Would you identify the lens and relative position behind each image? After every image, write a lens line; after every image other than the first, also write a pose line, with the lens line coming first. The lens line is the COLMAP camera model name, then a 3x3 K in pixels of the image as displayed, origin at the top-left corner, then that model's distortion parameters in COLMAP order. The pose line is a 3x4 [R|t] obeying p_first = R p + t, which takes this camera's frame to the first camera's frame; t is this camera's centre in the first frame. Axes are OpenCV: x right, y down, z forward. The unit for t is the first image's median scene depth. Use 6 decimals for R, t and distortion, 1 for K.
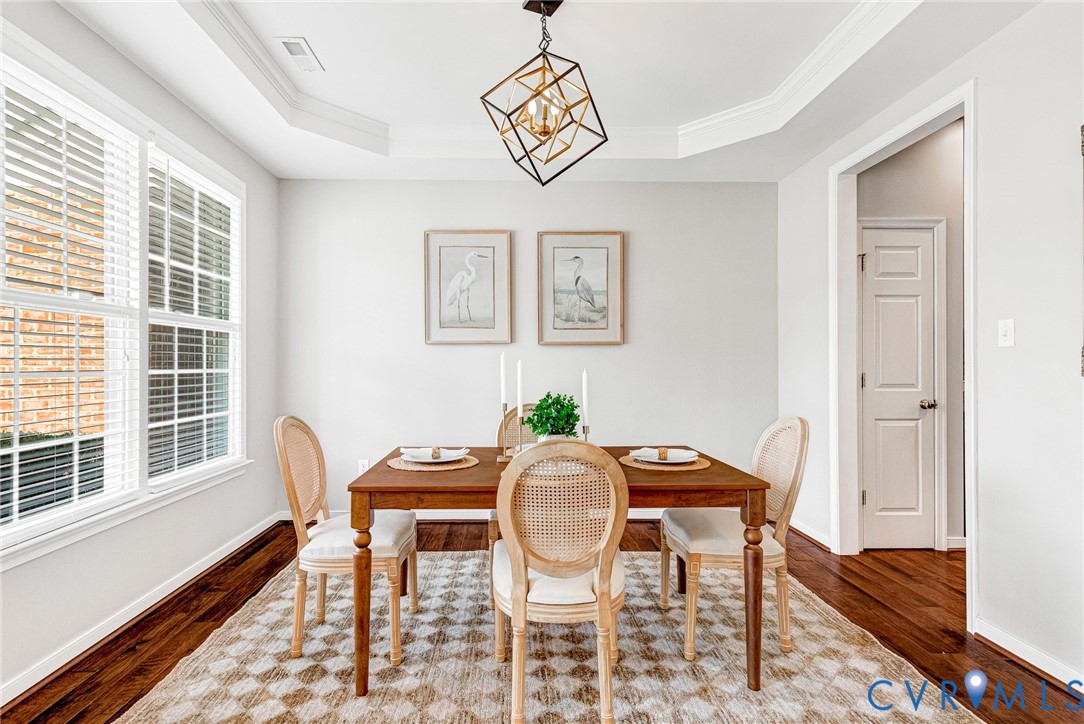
lens RADIAL K [[534.8, 0, 537.7], [0, 534.8, 358.7], [0, 0, 1]] dist [0.012182, -0.000093]
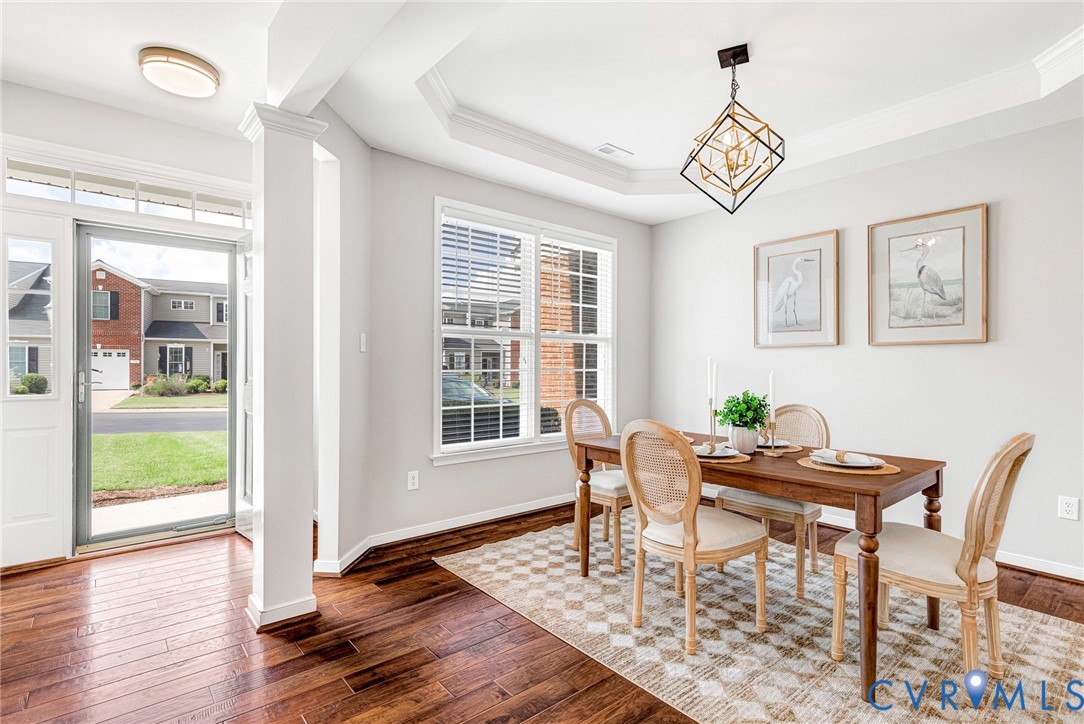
lens RADIAL K [[534.8, 0, 537.7], [0, 534.8, 358.7], [0, 0, 1]] dist [0.012182, -0.000093]
pose [[0.619259, -0.008121, -0.785145, 0.432342], [0.004445, 0.999967, -0.006837, 0.000059], [0.785174, 0.000744, 0.619275, -0.039154]]
